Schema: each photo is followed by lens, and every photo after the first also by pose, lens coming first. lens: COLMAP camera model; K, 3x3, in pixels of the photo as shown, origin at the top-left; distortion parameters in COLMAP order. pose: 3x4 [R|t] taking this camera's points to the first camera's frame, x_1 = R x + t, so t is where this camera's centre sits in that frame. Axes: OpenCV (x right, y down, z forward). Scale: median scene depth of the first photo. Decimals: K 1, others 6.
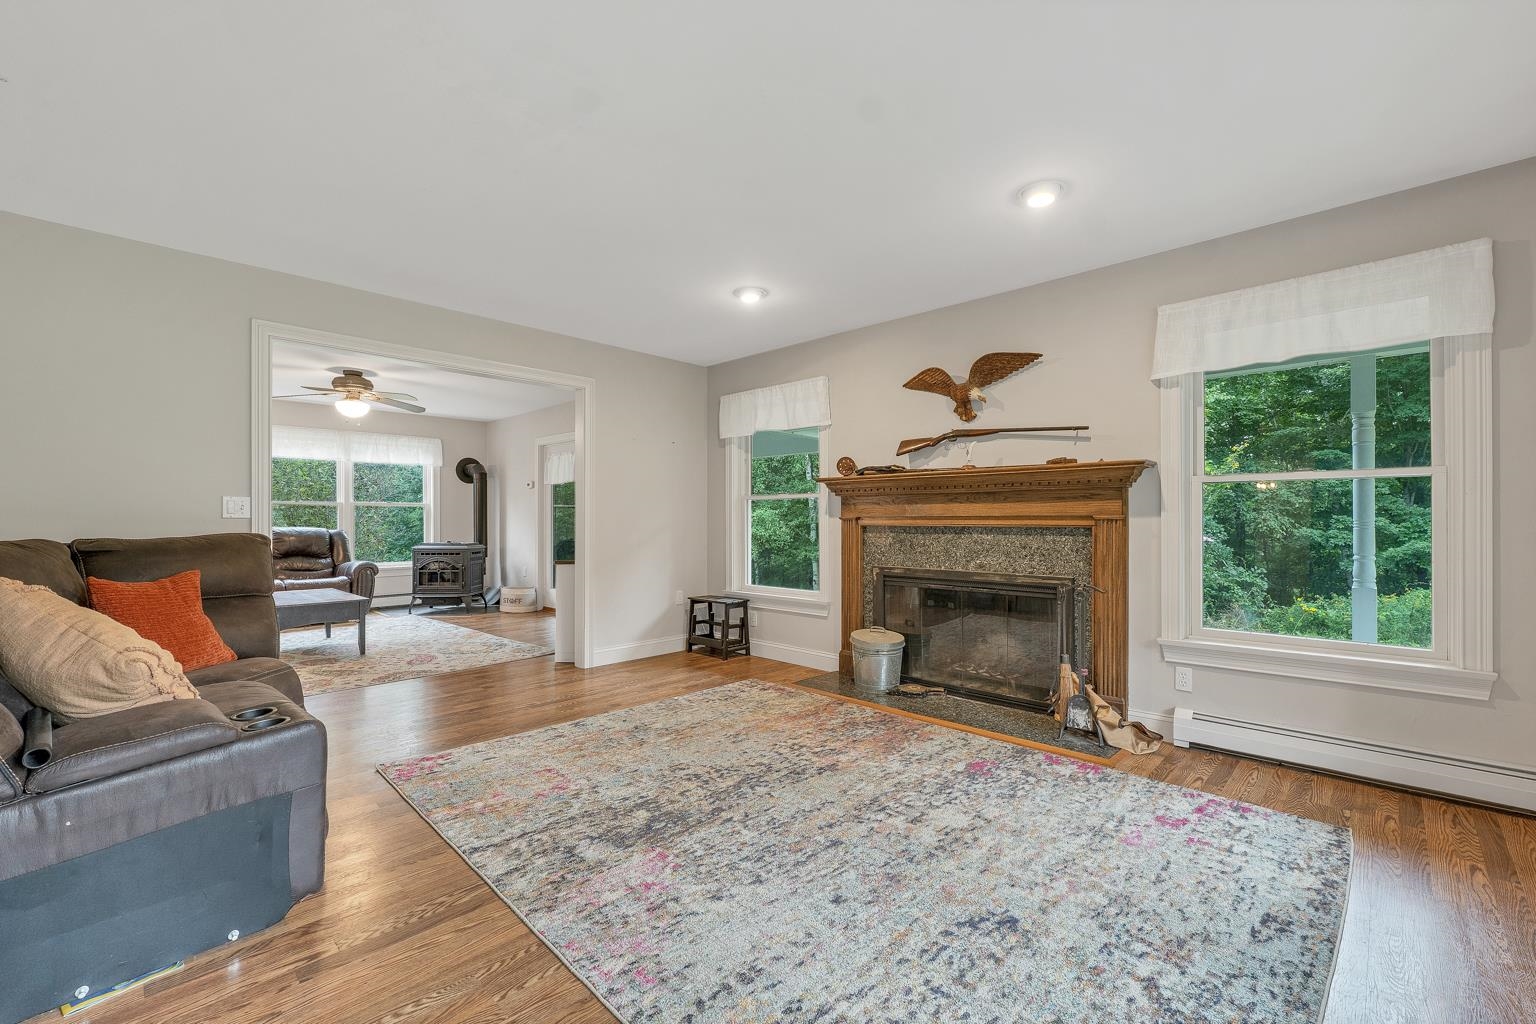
lens RADIAL K [[644.5, 0, 760.6], [0, 644.5, 518.9], [0, 0, 1]] dist [-0.003512, -0.000683]
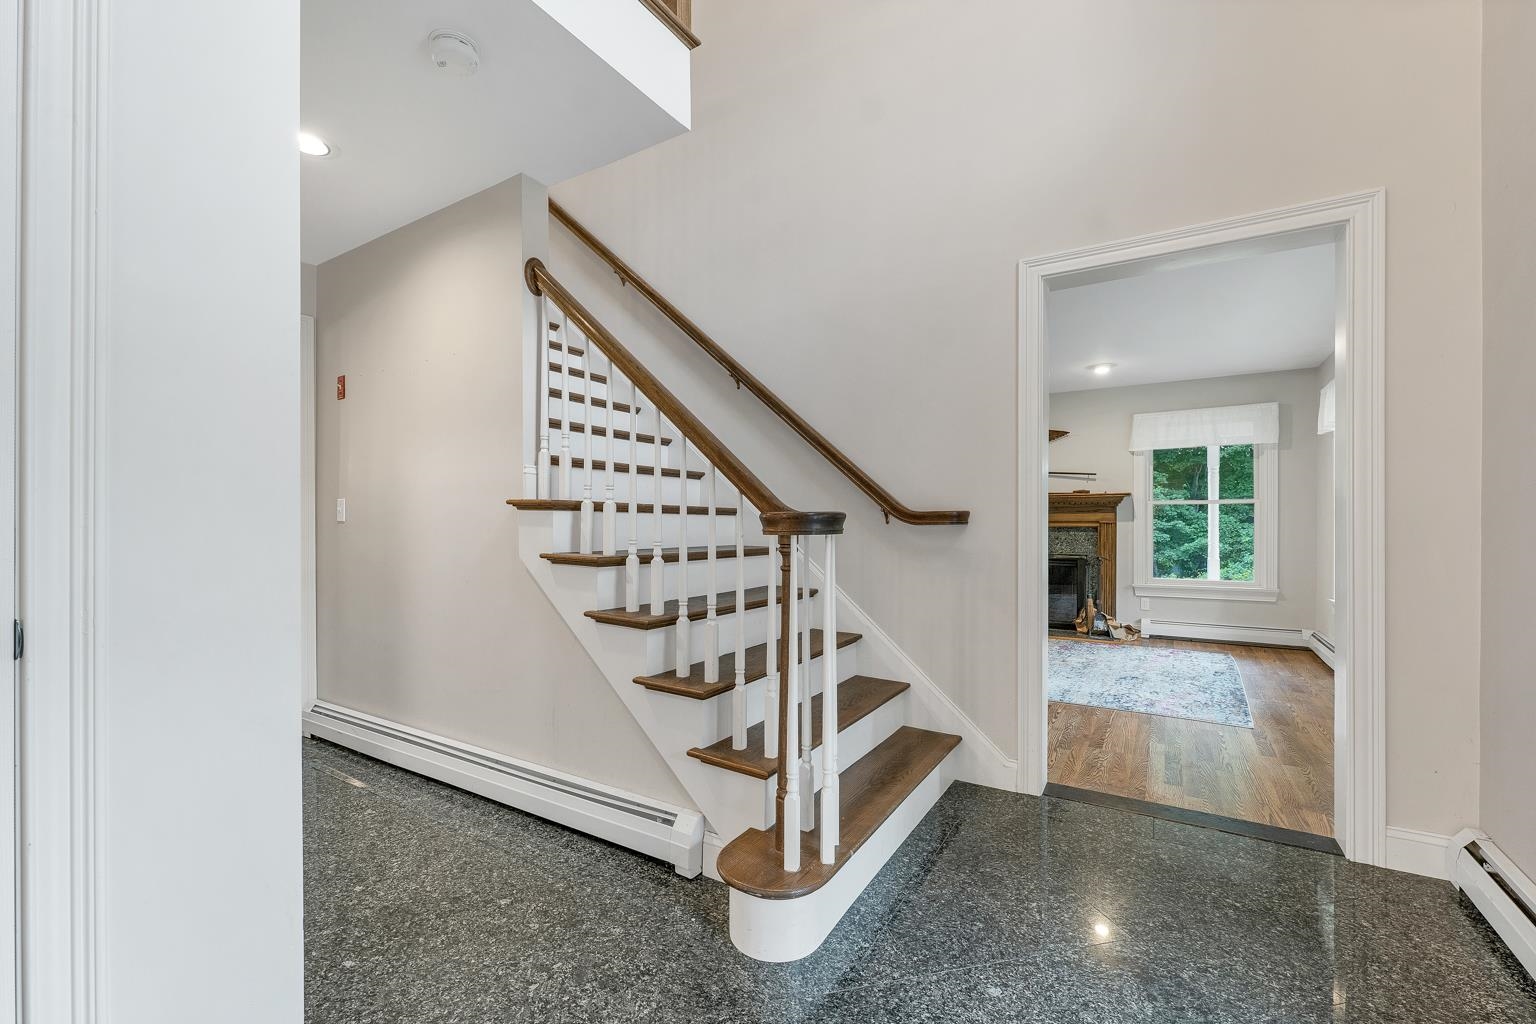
lens RADIAL K [[639.7, 0, 770.3], [0, 639.7, 526.0], [0, 0, 1]] dist [0.000662, 0.000072]
pose [[0.975821, -0.002750, 0.218555, -0.900036], [0.001705, 0.999986, 0.004968, -0.001633], [-0.218566, -0.004476, 0.975812, -0.668546]]
